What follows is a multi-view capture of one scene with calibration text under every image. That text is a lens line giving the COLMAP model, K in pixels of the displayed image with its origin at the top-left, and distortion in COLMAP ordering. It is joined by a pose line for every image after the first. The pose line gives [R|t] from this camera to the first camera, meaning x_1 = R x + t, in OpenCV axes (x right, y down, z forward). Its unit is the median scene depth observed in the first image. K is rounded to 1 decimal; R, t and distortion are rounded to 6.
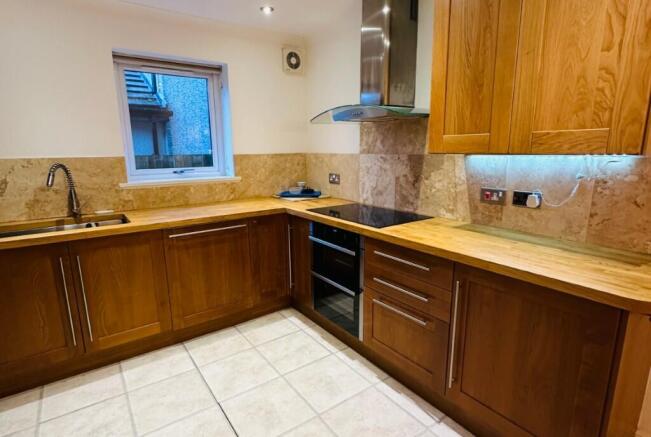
lens RADIAL K [[344.6, 0, 325.5], [0, 344.6, 218.5], [0, 0, 1]] dist [-0.004867, -0.000434]
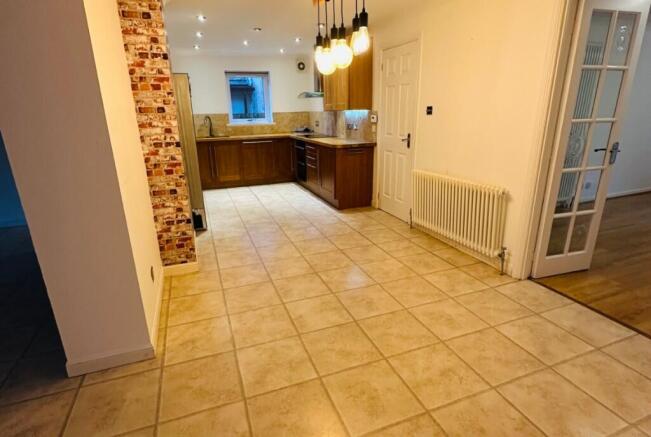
lens RADIAL K [[344.6, 0, 325.5], [0, 344.6, 218.5], [0, 0, 1]] dist [-0.004867, -0.000434]
pose [[0.965603, 0.068571, -0.250816, 0.807600], [-0.041138, 0.992739, 0.113033, 0.277883], [0.256746, -0.098827, 0.961413, -1.355287]]
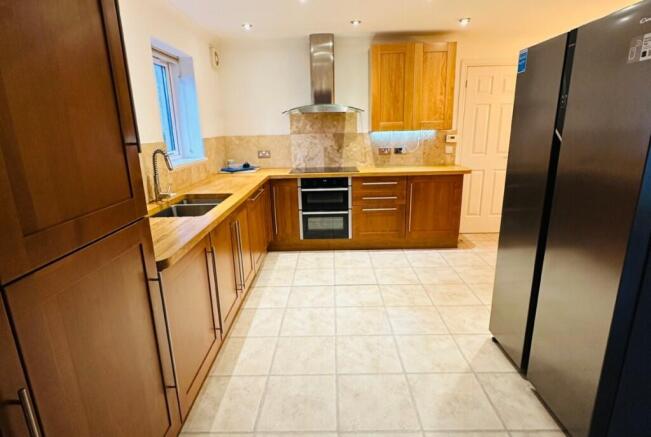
lens RADIAL K [[344.6, 0, 325.5], [0, 344.6, 218.5], [0, 0, 1]] dist [-0.004867, -0.000434]
pose [[0.599617, -0.211581, 0.771811, -1.151035], [0.179333, 0.975416, 0.128073, 0.001562], [-0.779935, 0.061616, 0.622820, -0.015326]]
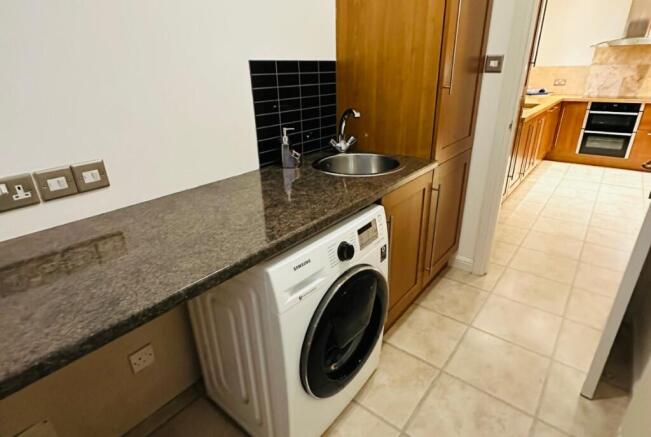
lens RADIAL K [[344.6, 0, 325.5], [0, 344.6, 218.5], [0, 0, 1]] dist [-0.004867, -0.000434]
pose [[0.967784, -0.112950, 0.225024, -1.899038], [0.066358, 0.976555, 0.204787, 0.141046], [-0.242879, -0.183257, 0.952589, -0.538800]]
